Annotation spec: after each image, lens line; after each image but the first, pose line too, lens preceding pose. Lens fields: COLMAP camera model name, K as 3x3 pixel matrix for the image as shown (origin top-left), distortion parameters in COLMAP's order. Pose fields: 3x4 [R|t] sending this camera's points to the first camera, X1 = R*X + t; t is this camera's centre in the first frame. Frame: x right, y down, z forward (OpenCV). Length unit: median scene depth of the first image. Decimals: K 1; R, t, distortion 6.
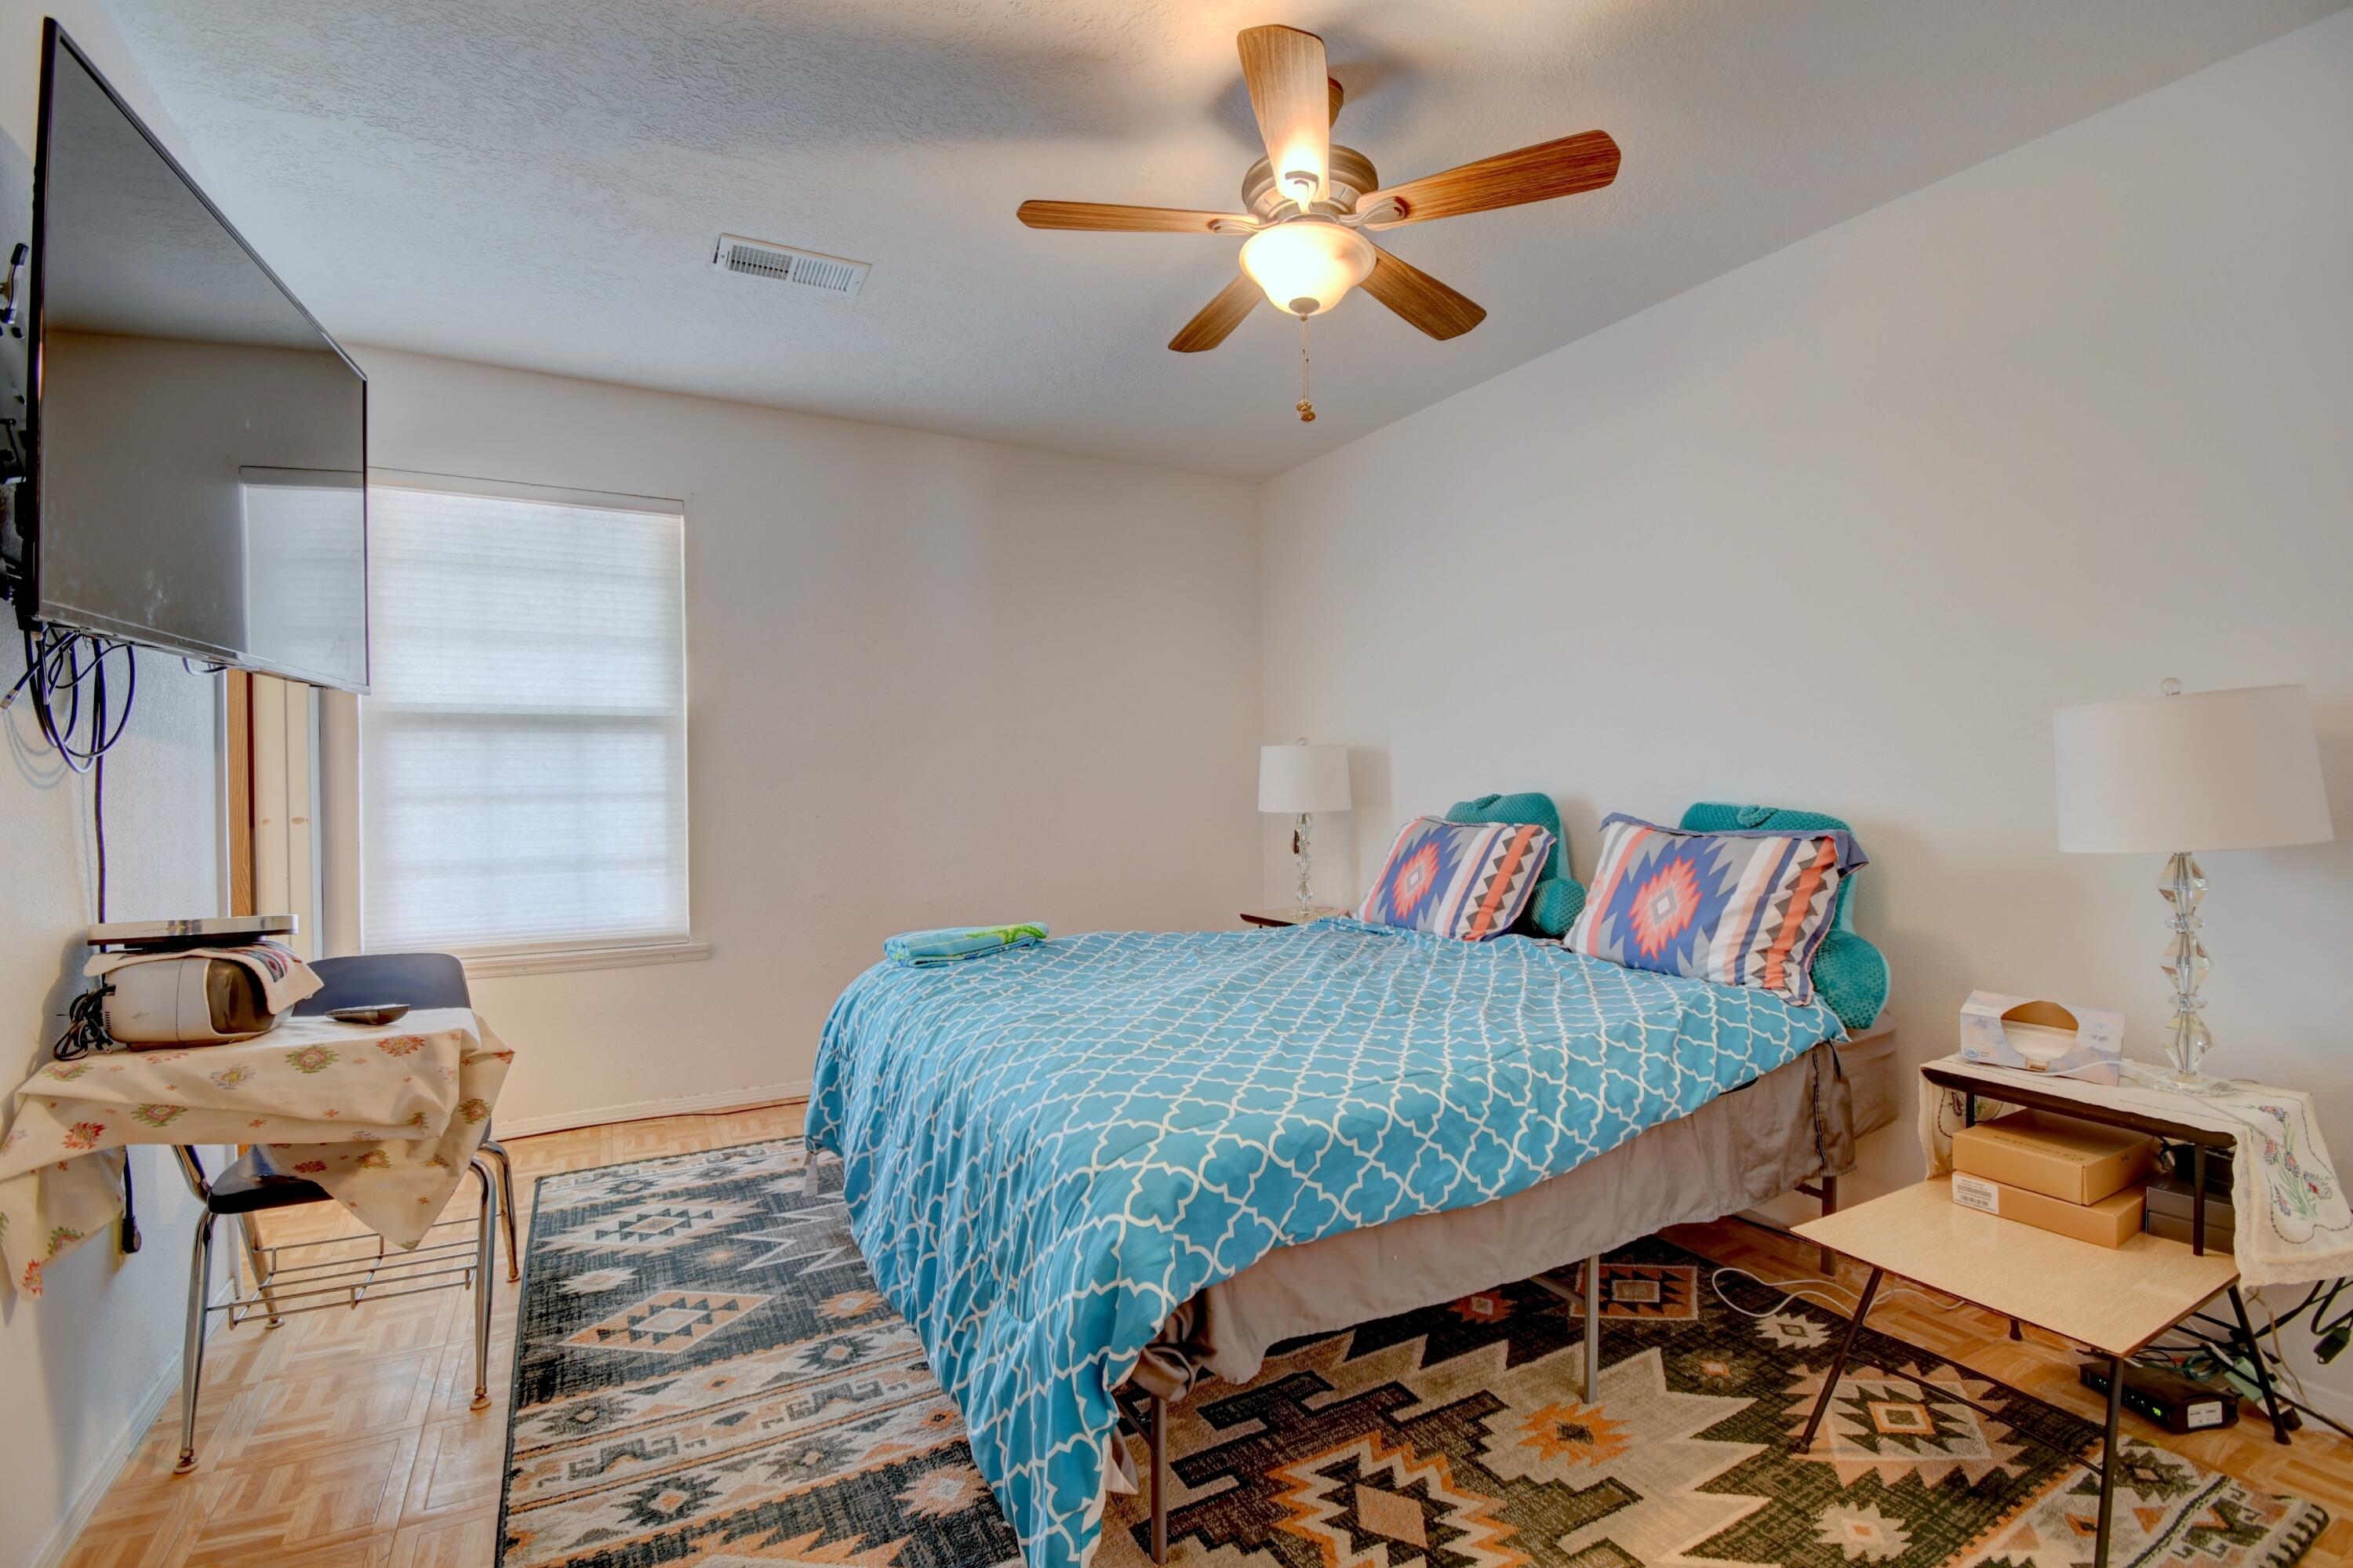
lens RADIAL K [[1056.2, 0, 1176.5], [0, 1056.2, 784.0], [0, 0, 1]] dist [-0.024431, -0.000532]
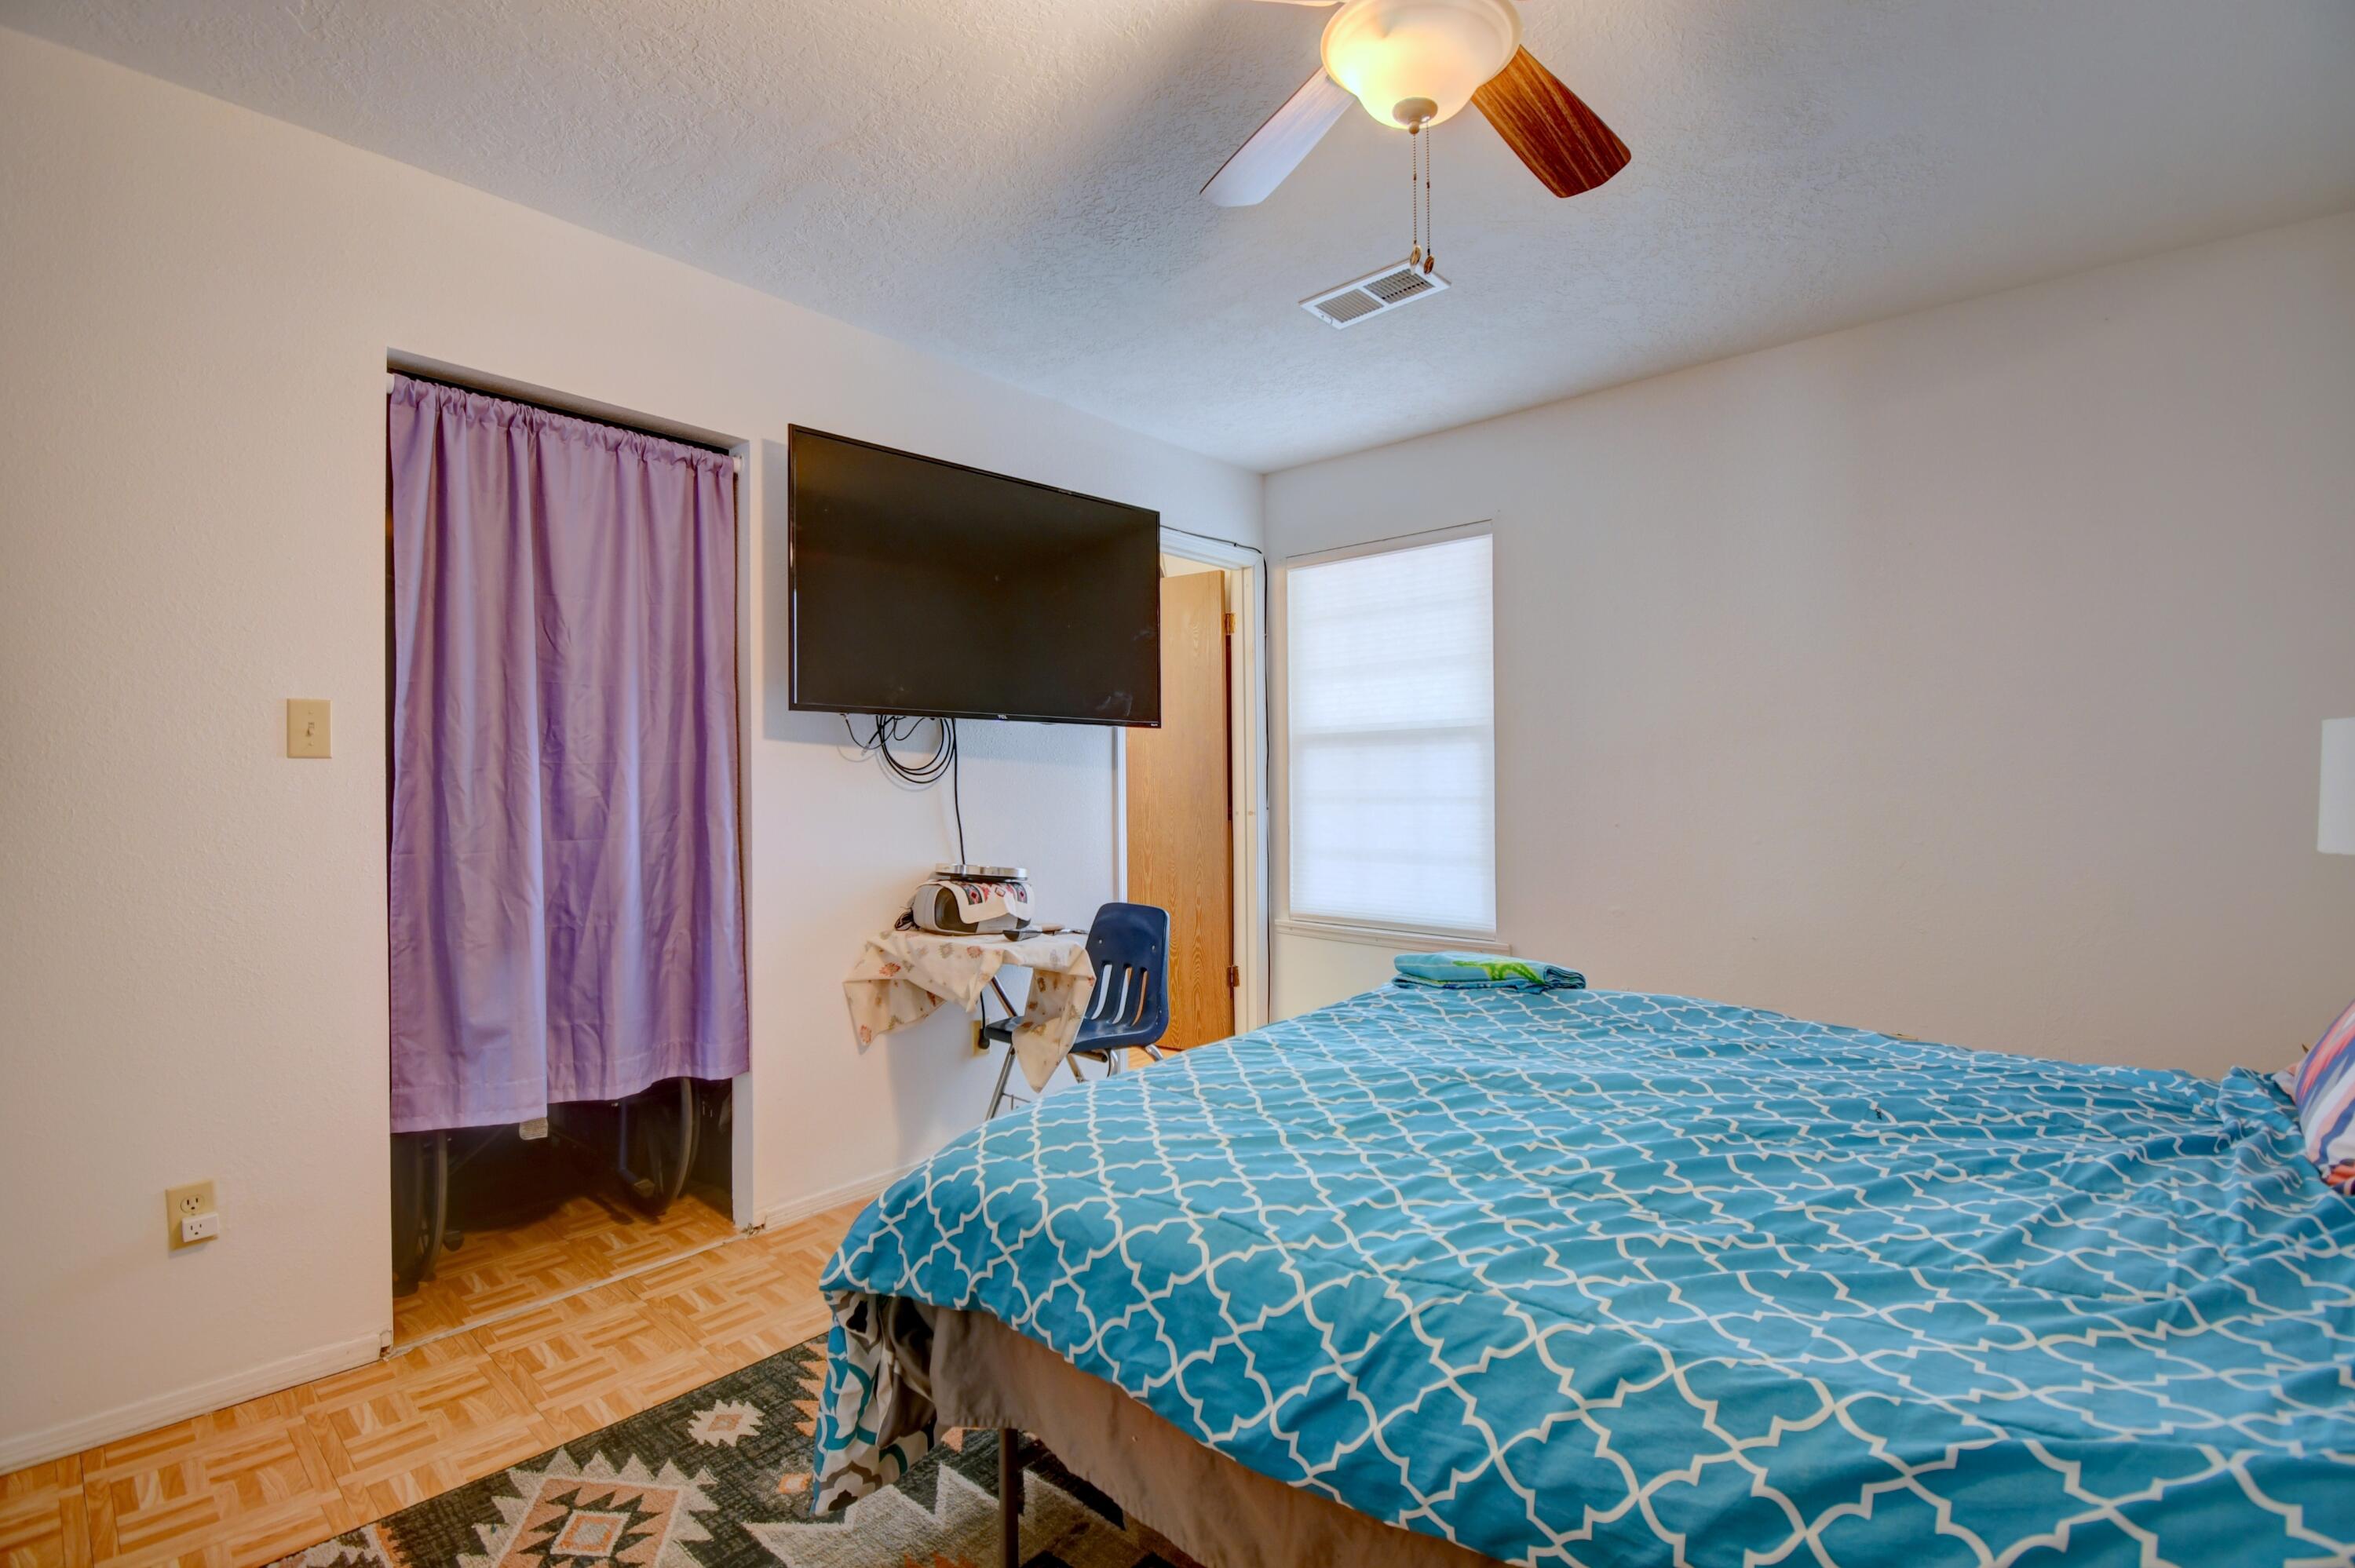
lens RADIAL K [[1056.9, 0, 1177.5], [0, 1056.9, 784.0], [0, 0, 1]] dist [-0.024431, -0.000532]
pose [[0.326431, -0.001619, -0.945220, 0.730515], [0.001779, 0.999998, -0.001098, -0.008117], [0.945219, -0.001323, 0.326433, 0.627256]]
